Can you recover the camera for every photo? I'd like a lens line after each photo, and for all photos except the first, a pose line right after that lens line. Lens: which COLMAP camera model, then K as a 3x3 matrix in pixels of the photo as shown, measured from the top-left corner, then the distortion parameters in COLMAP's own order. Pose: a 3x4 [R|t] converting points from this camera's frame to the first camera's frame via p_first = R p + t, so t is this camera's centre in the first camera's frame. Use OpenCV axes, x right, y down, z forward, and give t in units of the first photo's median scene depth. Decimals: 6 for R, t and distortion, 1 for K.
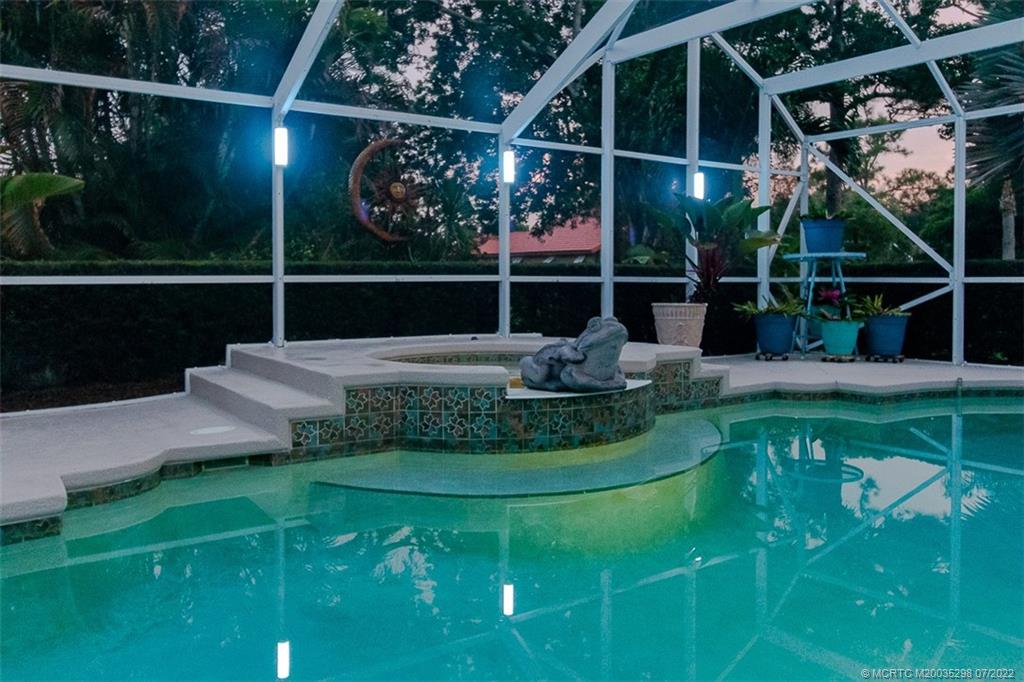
lens RADIAL K [[857.6, 0, 510.1], [0, 857.6, 335.2], [0, 0, 1]] dist [-0.018259, -0.005045]
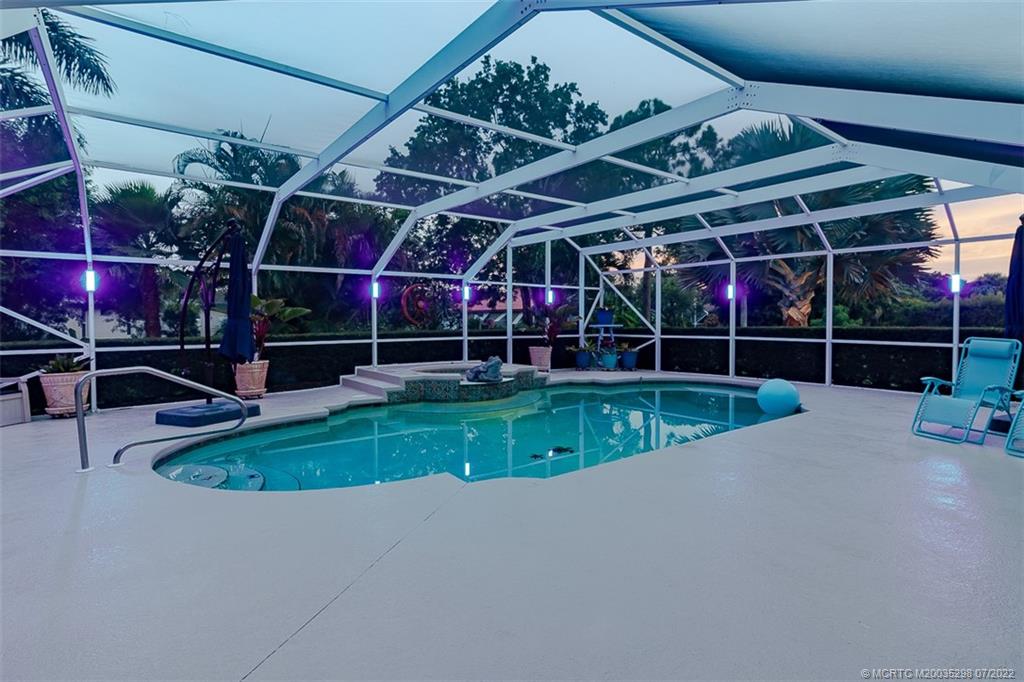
lens RADIAL K [[475.1, 0, 519.0], [0, 475.1, 349.4], [0, 0, 1]] dist [-0.000209, -0.000004]
pose [[0.996624, -0.004106, 0.081993, 0.042534], [0.005538, 0.999836, -0.017235, -0.011822], [-0.081908, 0.017630, 0.996484, -0.437644]]
